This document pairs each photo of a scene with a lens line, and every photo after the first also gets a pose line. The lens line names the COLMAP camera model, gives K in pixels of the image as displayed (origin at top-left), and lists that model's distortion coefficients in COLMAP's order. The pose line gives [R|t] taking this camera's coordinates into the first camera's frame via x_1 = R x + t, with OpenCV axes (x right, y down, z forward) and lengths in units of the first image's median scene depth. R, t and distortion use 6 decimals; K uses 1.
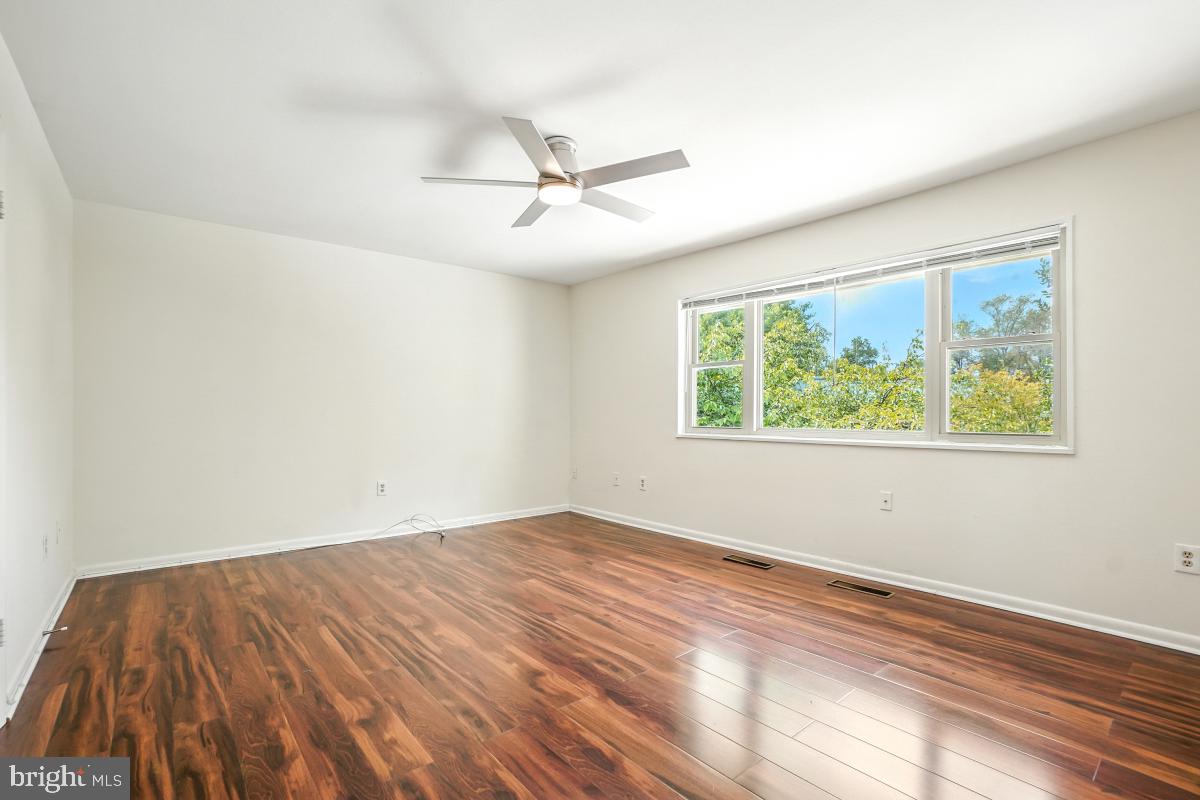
lens RADIAL K [[537.2, 0, 603.9], [0, 537.2, 400.7], [0, 0, 1]] dist [-0.061971, 0.023308]
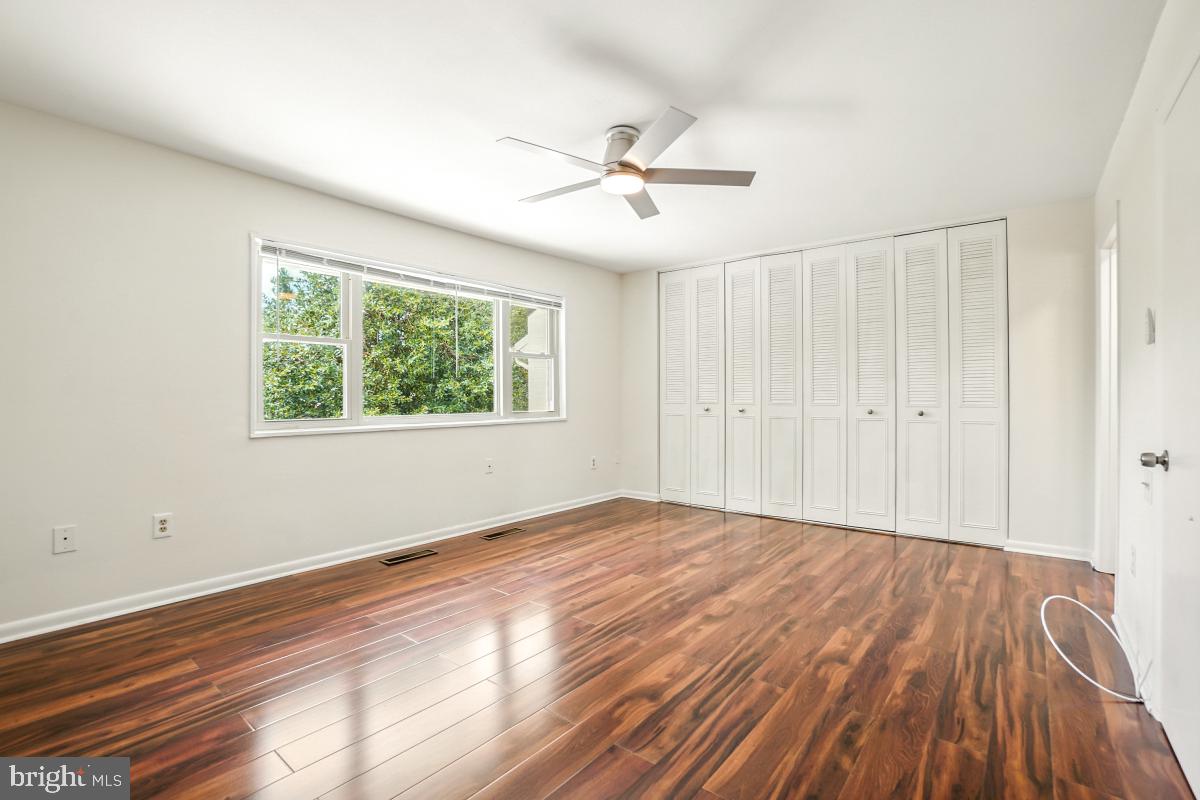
lens RADIAL K [[537.2, 0, 603.9], [0, 537.2, 400.7], [0, 0, 1]] dist [-0.061971, 0.023308]
pose [[-0.174916, -0.009600, 0.984537, -1.084773], [-0.017597, 0.999823, 0.006623, 0.014640], [-0.984426, -0.016166, -0.175054, 1.238630]]
